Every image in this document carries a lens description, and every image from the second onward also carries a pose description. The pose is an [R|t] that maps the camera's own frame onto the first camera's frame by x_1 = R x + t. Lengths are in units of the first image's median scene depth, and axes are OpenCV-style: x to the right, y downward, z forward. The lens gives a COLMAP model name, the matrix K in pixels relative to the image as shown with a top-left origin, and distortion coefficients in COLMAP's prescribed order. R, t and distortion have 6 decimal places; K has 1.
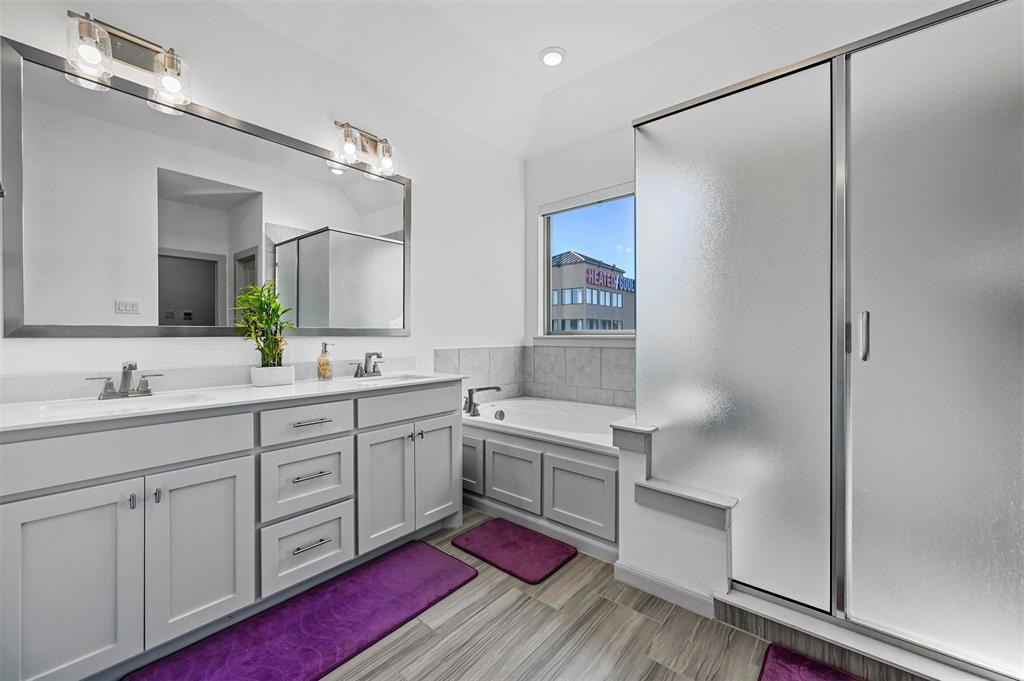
lens RADIAL K [[401.8, 0, 512.6], [0, 401.8, 336.5], [0, 0, 1]] dist [-0.002956, 0.000695]
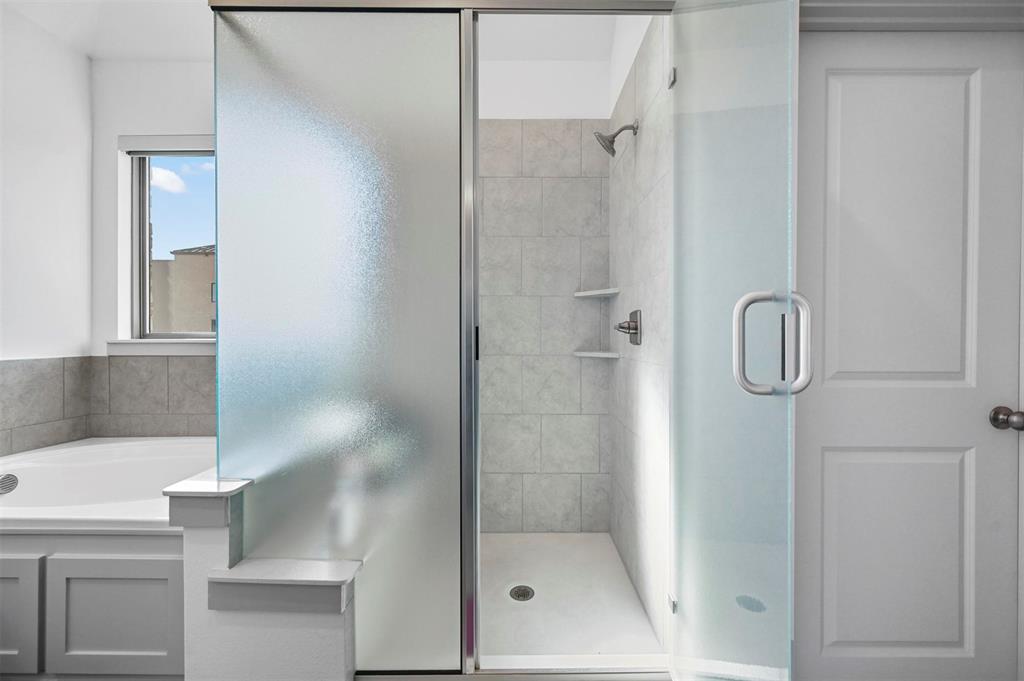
lens RADIAL K [[401.8, 0, 514.2], [0, 401.8, 339.0], [0, 0, 1]] dist [-0.002956, 0.000695]
pose [[0.762747, -0.001628, 0.646694, 0.203083], [0.002671, 0.999996, -0.000632, -0.001216], [-0.646691, 0.002209, 0.762749, 0.172411]]
